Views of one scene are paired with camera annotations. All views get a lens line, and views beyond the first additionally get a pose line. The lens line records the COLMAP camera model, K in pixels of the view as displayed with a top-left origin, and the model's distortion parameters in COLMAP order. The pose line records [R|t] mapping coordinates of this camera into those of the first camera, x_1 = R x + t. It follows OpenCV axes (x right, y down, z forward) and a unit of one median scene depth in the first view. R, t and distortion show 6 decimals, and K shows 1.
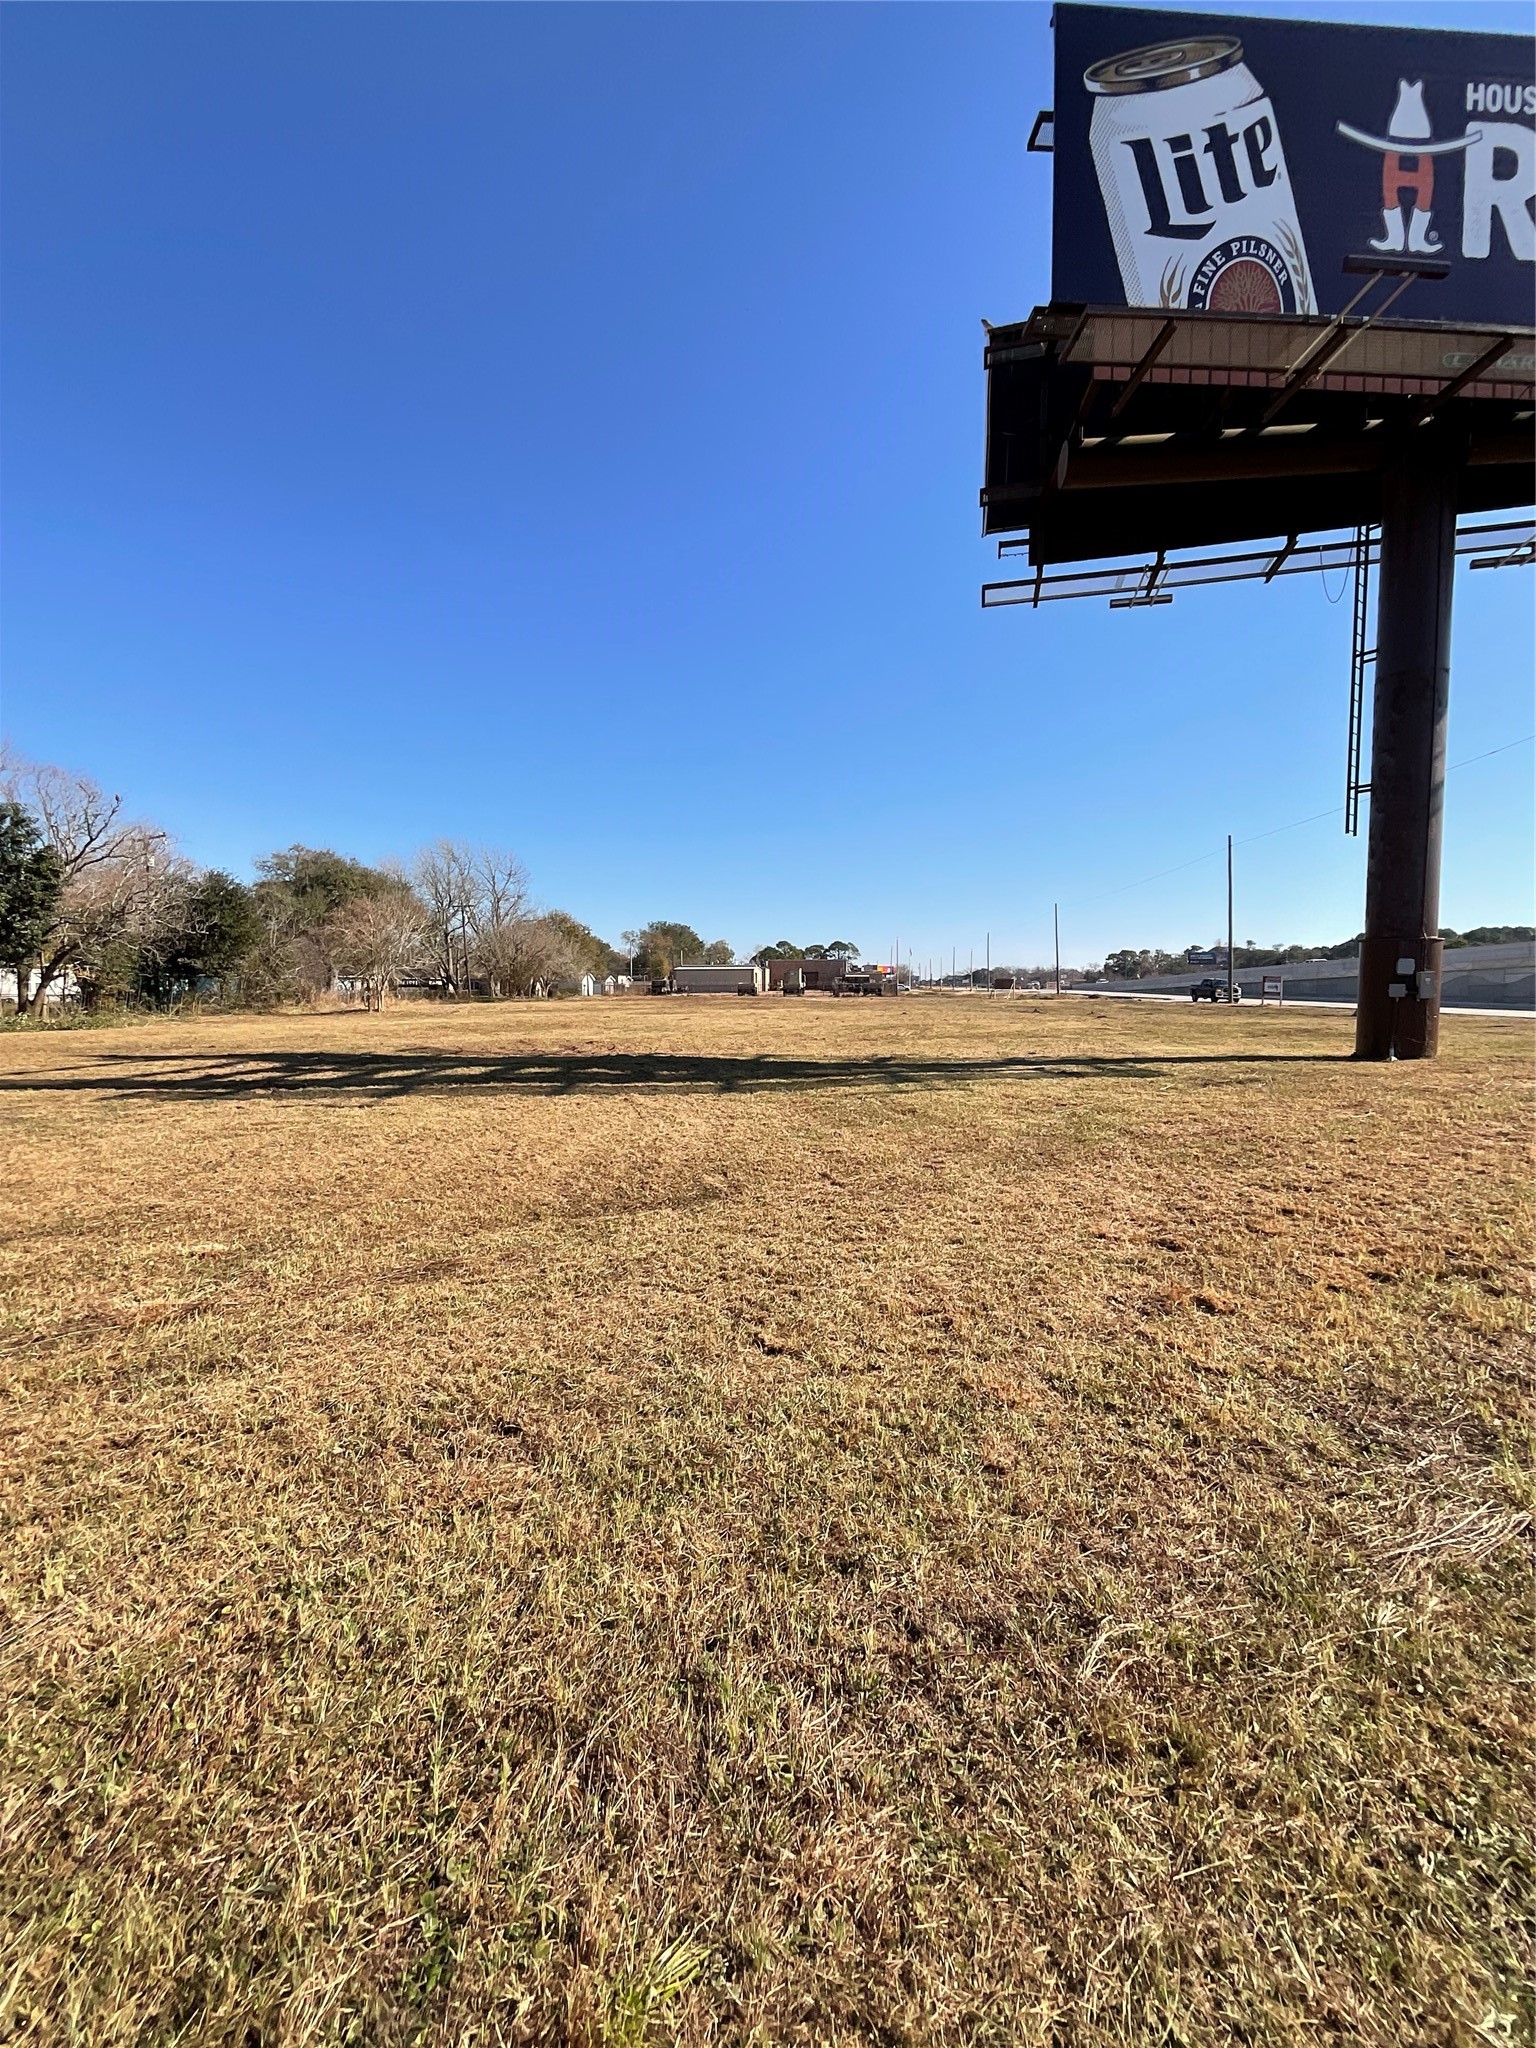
lens RADIAL K [[821.4, 0, 768.0], [0, 821.4, 1024.0], [0, 0, 1]] dist [-0.001194, -0.000362]
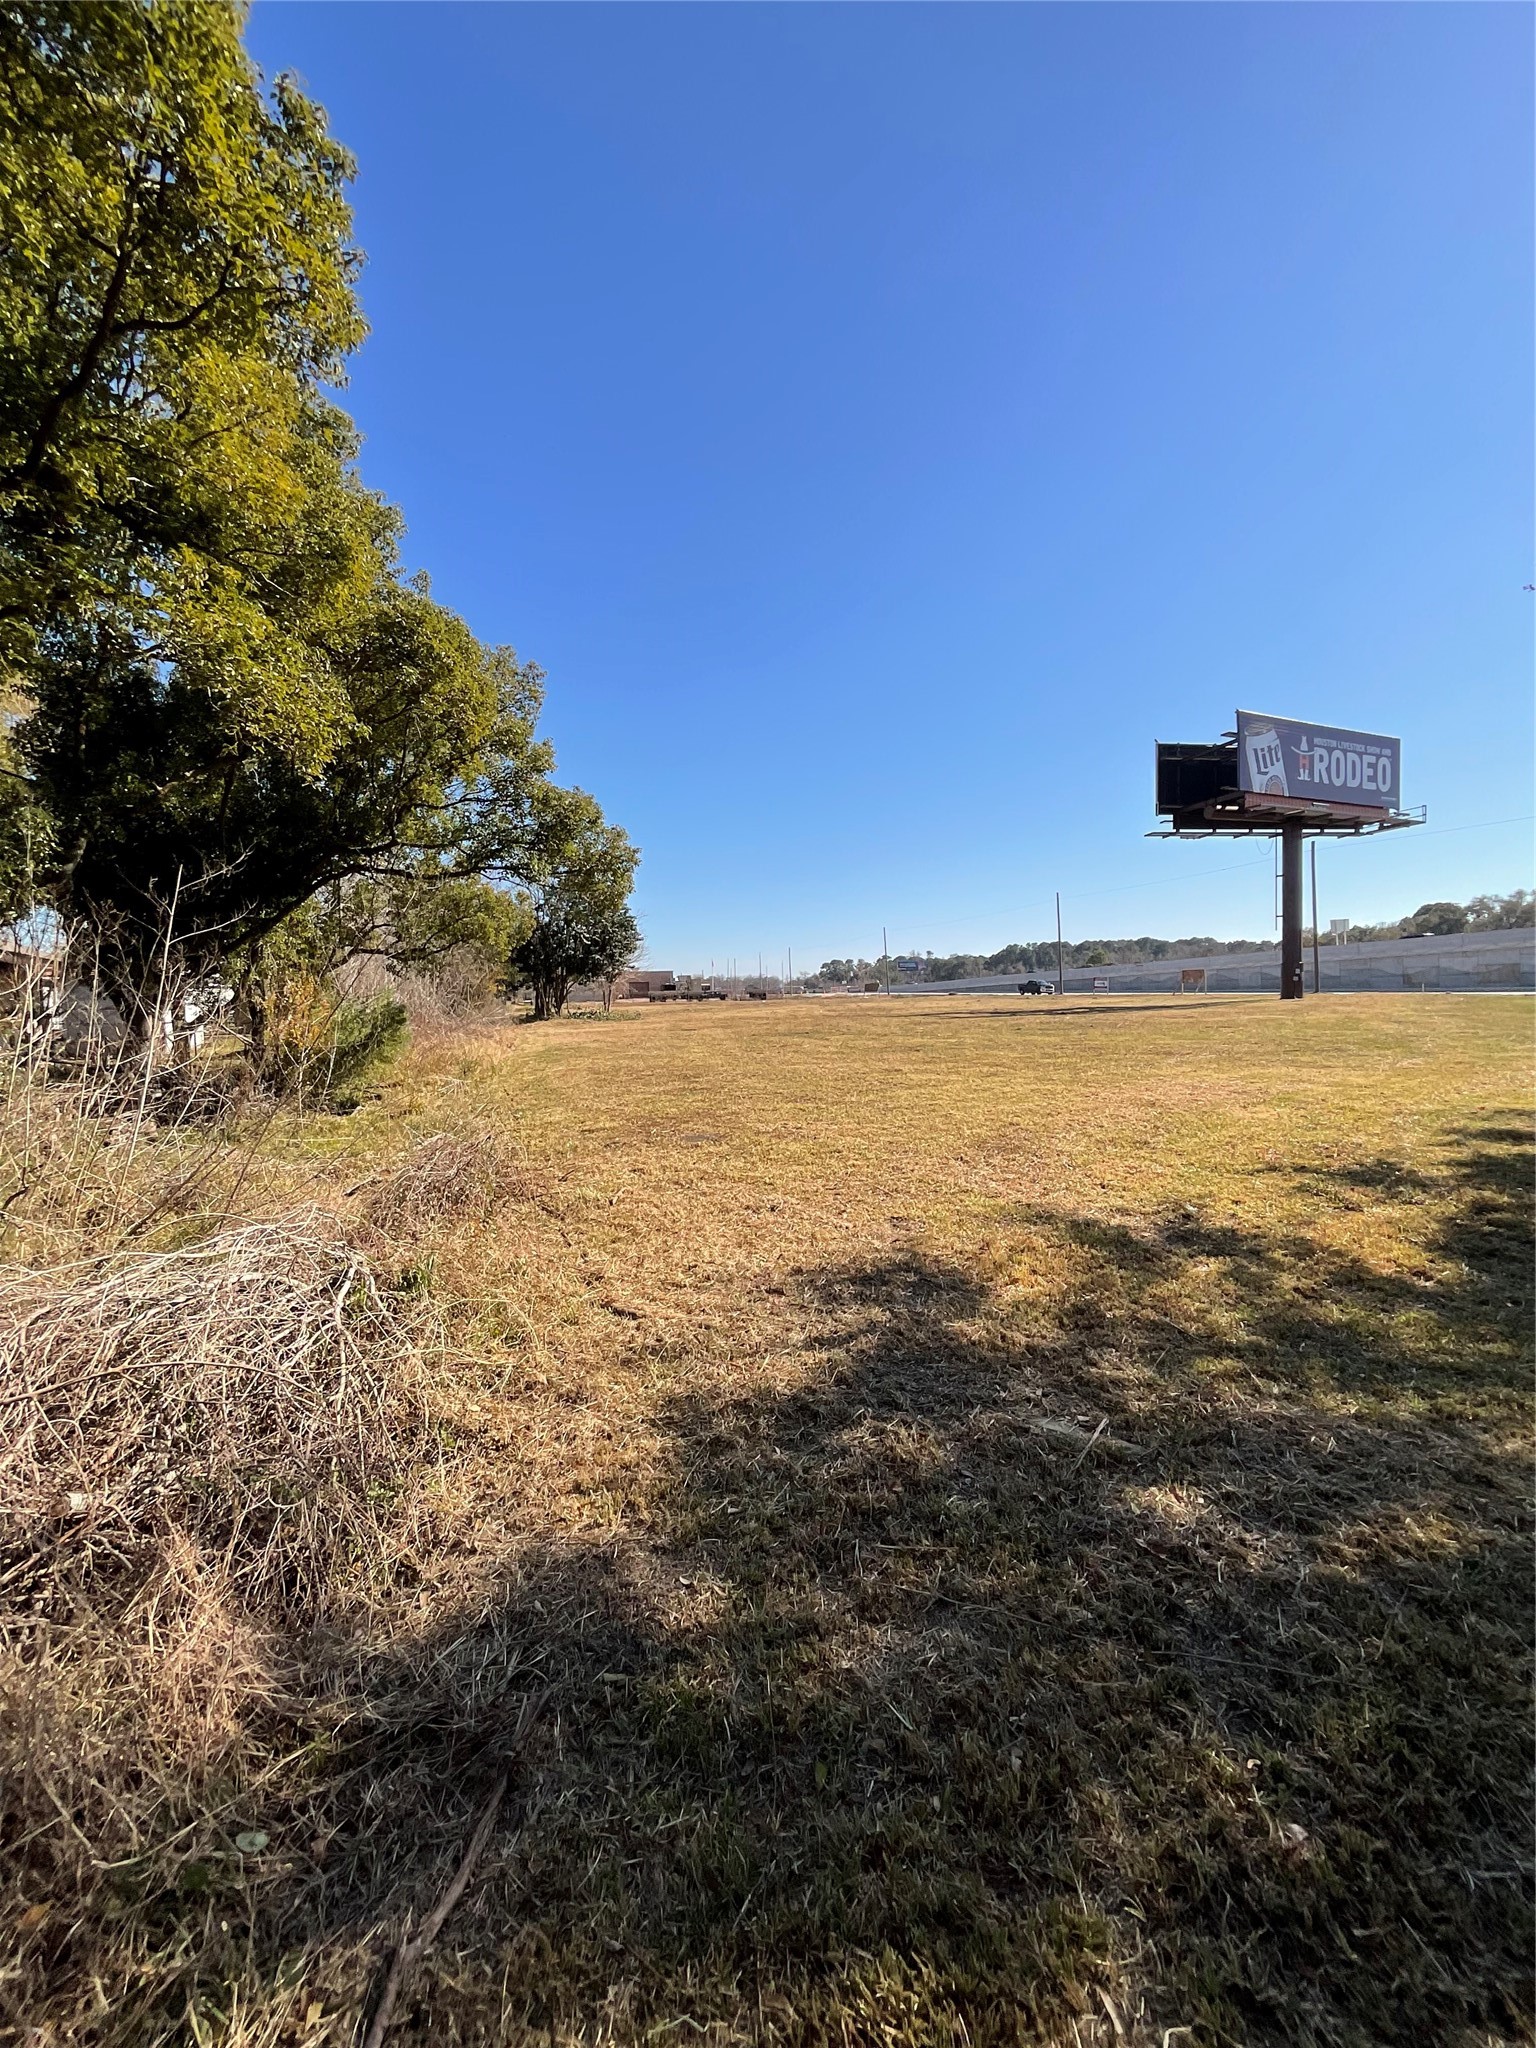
lens RADIAL K [[823.0, 0, 768.0], [0, 823.0, 1024.0], [0, 0, 1]] dist [0.000152, 0.000009]
pose [[0.937199, -0.033355, 0.347196, -2.050689], [0.037824, 0.999266, -0.006101, 0.078613], [-0.346737, 0.018850, 0.937773, -1.191719]]
